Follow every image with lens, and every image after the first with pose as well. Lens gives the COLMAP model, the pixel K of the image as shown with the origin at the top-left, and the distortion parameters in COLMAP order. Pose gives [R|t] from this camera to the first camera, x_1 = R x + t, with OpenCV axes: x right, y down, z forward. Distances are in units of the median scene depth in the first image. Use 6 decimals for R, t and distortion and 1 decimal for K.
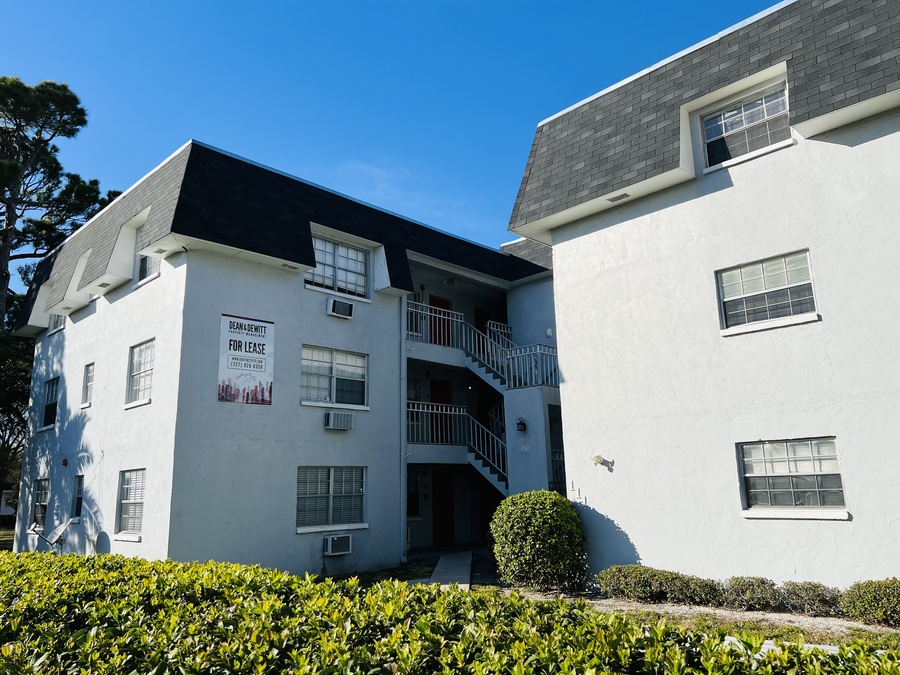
lens RADIAL K [[676.2, 0, 450.0], [0, 676.2, 337.5], [0, 0, 1]] dist [0.068149, -0.077923]
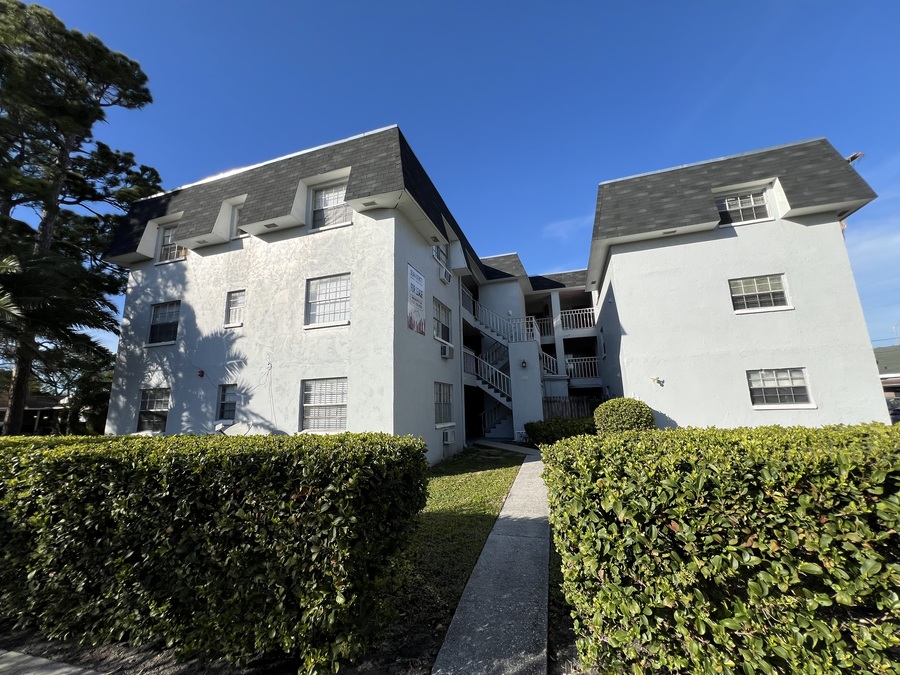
lens RADIAL K [[363.0, 0, 448.6], [0, 363.0, 332.4], [0, 0, 1]] dist [0.001254, 0.000163]
pose [[0.895811, 0.089998, 0.435228, -0.670205], [-0.091297, 0.995661, -0.017972, 0.125677], [-0.434958, -0.023635, 0.900141, 0.403830]]
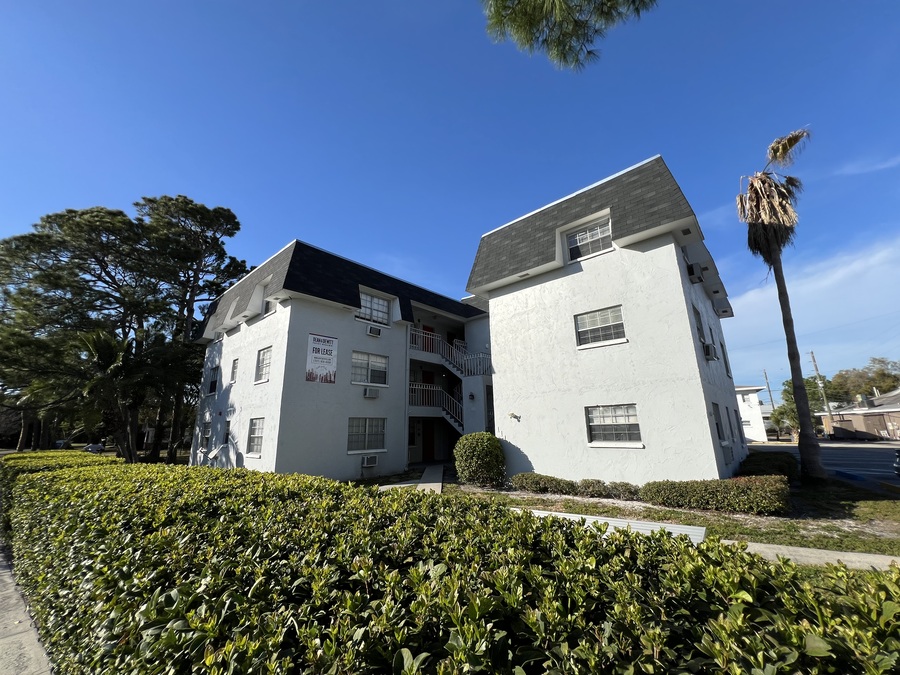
lens RADIAL K [[363.0, 0, 448.6], [0, 363.0, 332.4], [0, 0, 1]] dist [0.001254, 0.000163]
pose [[0.999033, 0.017221, 0.040451, 0.000556], [-0.015494, 0.998971, -0.042623, -0.001300], [-0.041143, 0.041955, 0.998272, 0.009790]]
